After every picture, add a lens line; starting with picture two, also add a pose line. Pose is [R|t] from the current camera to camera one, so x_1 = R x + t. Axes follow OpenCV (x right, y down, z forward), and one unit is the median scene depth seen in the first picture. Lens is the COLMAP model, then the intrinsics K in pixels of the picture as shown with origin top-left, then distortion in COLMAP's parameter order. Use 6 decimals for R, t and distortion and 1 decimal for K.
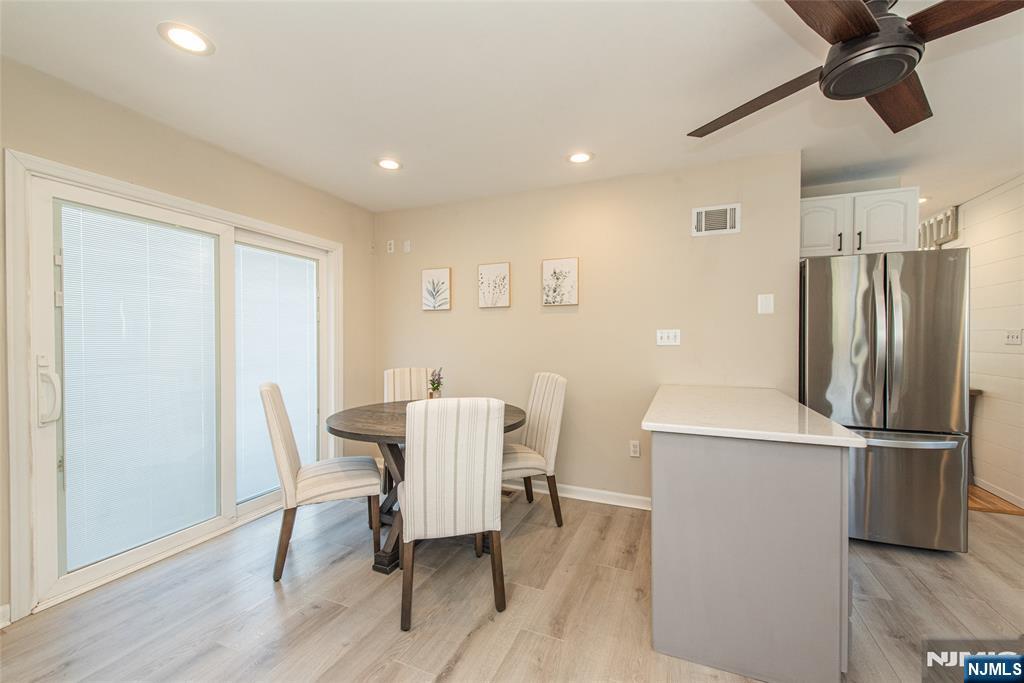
lens RADIAL K [[405.6, 0, 503.6], [0, 405.6, 342.2], [0, 0, 1]] dist [-0.000216, -0.000157]
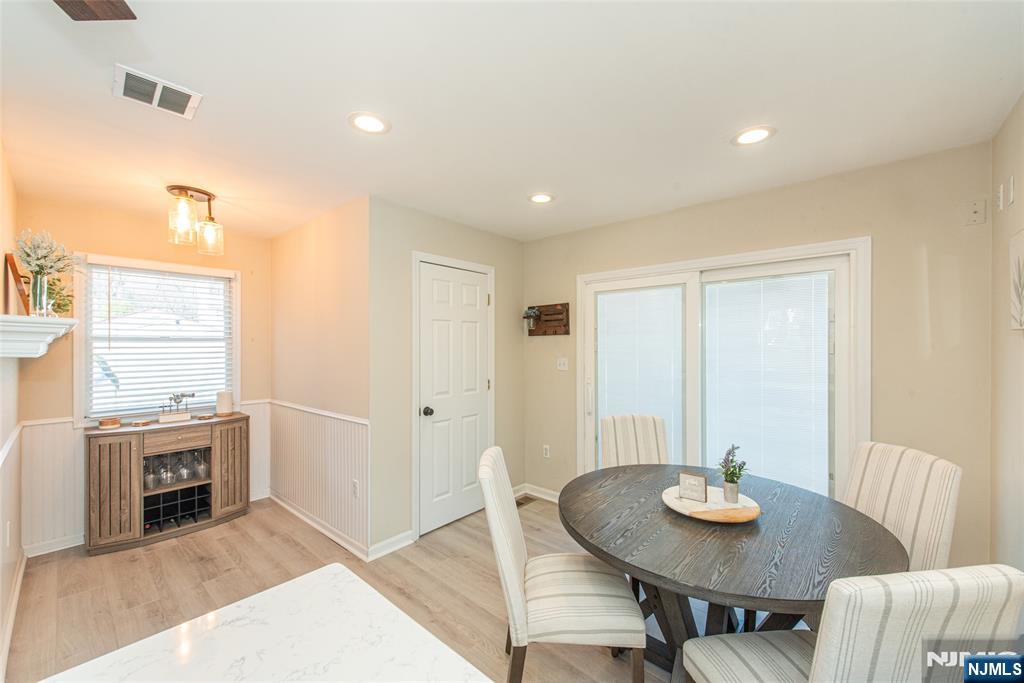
lens RADIAL K [[402.4, 0, 512.0], [0, 402.4, 341.5], [0, 0, 1]] dist [0.000415, -0.000026]
pose [[-0.311703, -0.003882, -0.950172, 0.445786], [-0.005809, 0.999981, -0.002180, -0.074111], [0.950162, 0.004840, -0.311719, 0.718657]]
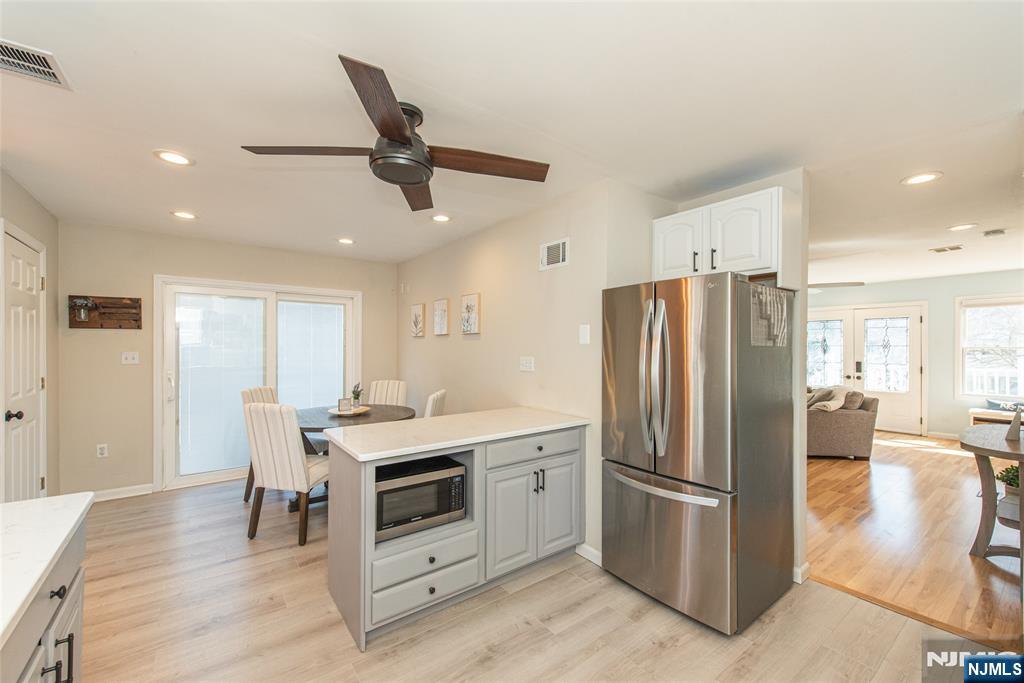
lens RADIAL K [[402.4, 0, 512.0], [0, 402.4, 341.5], [0, 0, 1]] dist [0.000415, -0.000026]
pose [[0.871391, -0.002712, -0.490581, 0.833835], [-0.007641, 0.999788, -0.019101, -0.047071], [0.490529, 0.020393, 0.871186, 0.031957]]
